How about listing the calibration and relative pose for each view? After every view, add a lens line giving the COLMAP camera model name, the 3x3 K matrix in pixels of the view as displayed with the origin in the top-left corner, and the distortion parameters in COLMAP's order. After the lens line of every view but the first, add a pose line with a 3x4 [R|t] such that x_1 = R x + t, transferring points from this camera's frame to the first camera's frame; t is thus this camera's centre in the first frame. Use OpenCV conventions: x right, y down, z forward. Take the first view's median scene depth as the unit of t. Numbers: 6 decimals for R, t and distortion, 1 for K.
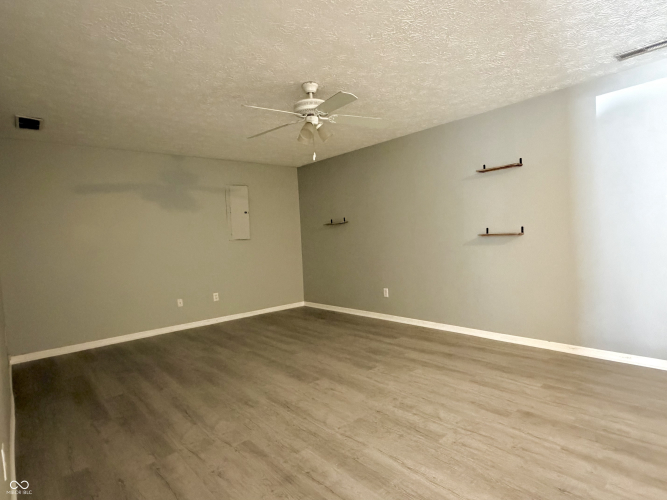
lens RADIAL K [[369.4, 0, 333.5], [0, 369.4, 250.0], [0, 0, 1]] dist [-0.000651, 0.000783]
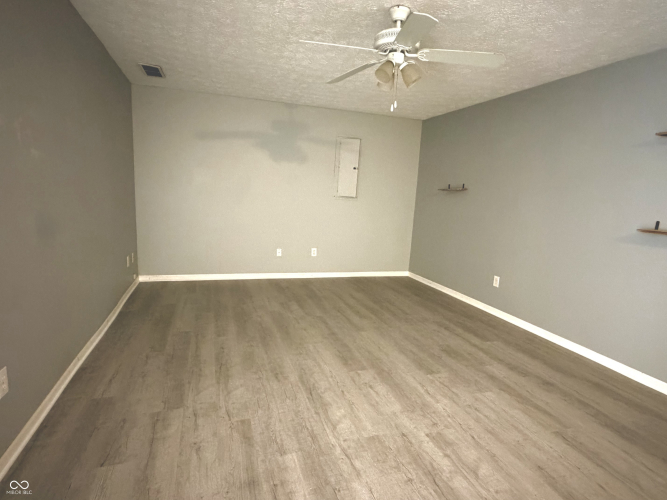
lens RADIAL K [[369.4, 0, 333.5], [0, 369.4, 250.0], [0, 0, 1]] dist [-0.000651, 0.000783]
pose [[0.913207, 0.161443, -0.374150, 0.173493], [-0.115422, 0.983047, 0.142462, -0.045570], [0.390807, -0.086913, 0.916360, 0.186593]]
